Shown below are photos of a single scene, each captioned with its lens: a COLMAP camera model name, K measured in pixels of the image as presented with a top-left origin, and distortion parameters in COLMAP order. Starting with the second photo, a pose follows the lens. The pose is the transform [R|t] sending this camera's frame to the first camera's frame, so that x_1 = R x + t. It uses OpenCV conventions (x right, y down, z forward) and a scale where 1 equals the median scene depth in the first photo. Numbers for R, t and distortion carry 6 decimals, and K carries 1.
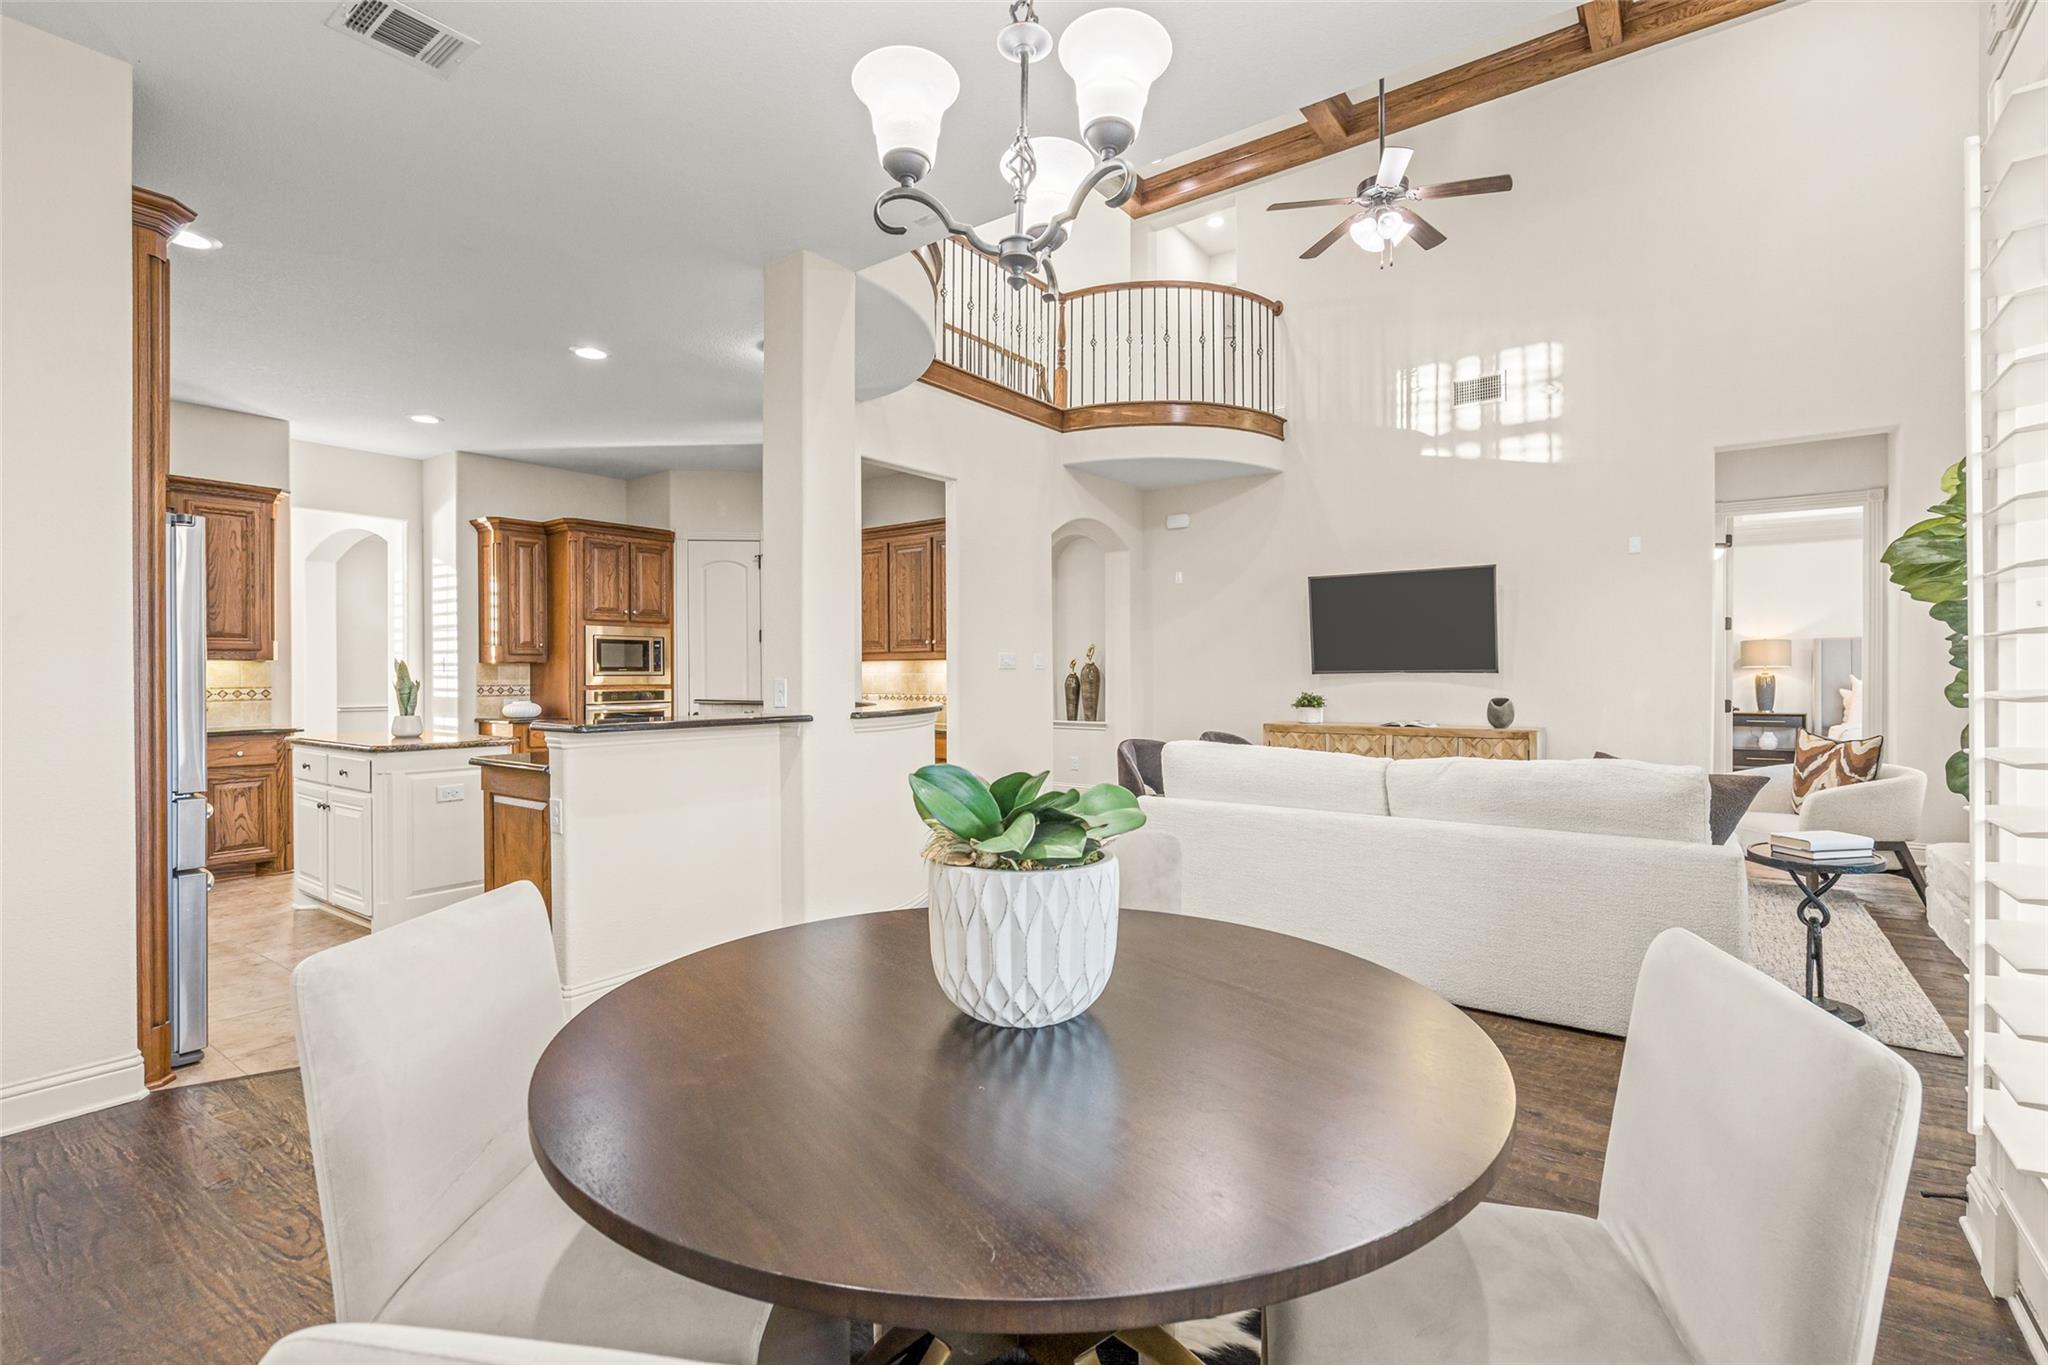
lens RADIAL K [[917.5, 0, 1016.7], [0, 917.5, 678.3], [0, 0, 1]] dist [0.001313, 0.000212]
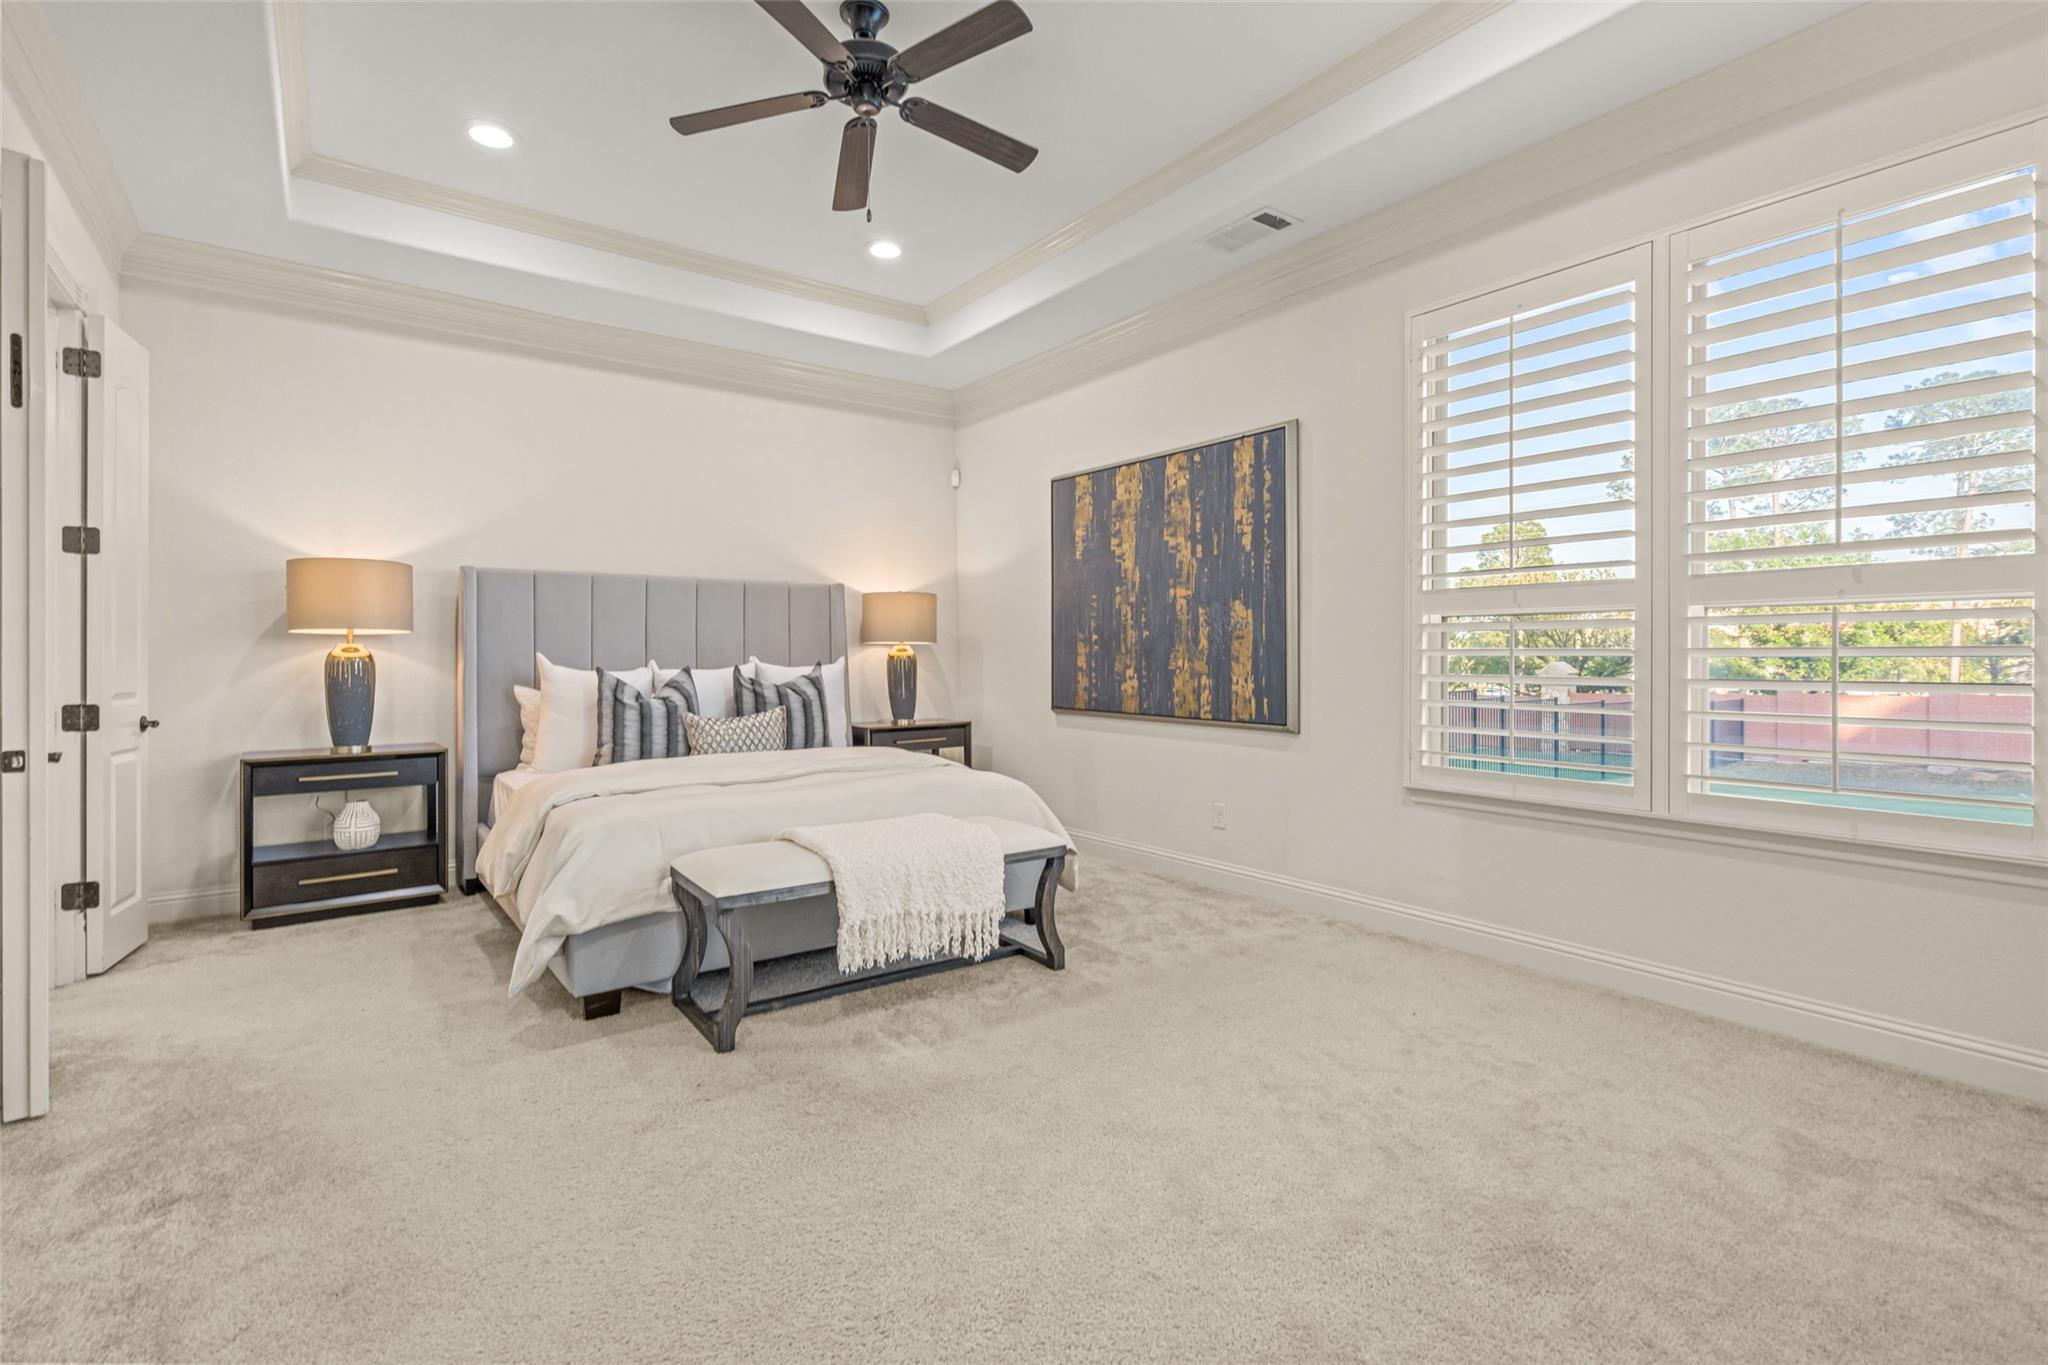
lens RADIAL K [[917.5, 0, 1017.4], [0, 917.5, 672.3], [0, 0, 1]] dist [0.001313, 0.000212]
pose [[0.292347, 0.001410, 0.956311, 0.533388], [-0.000369, 0.999999, -0.001362, 0.004894], [-0.956312, 0.000045, 0.292347, 0.625681]]
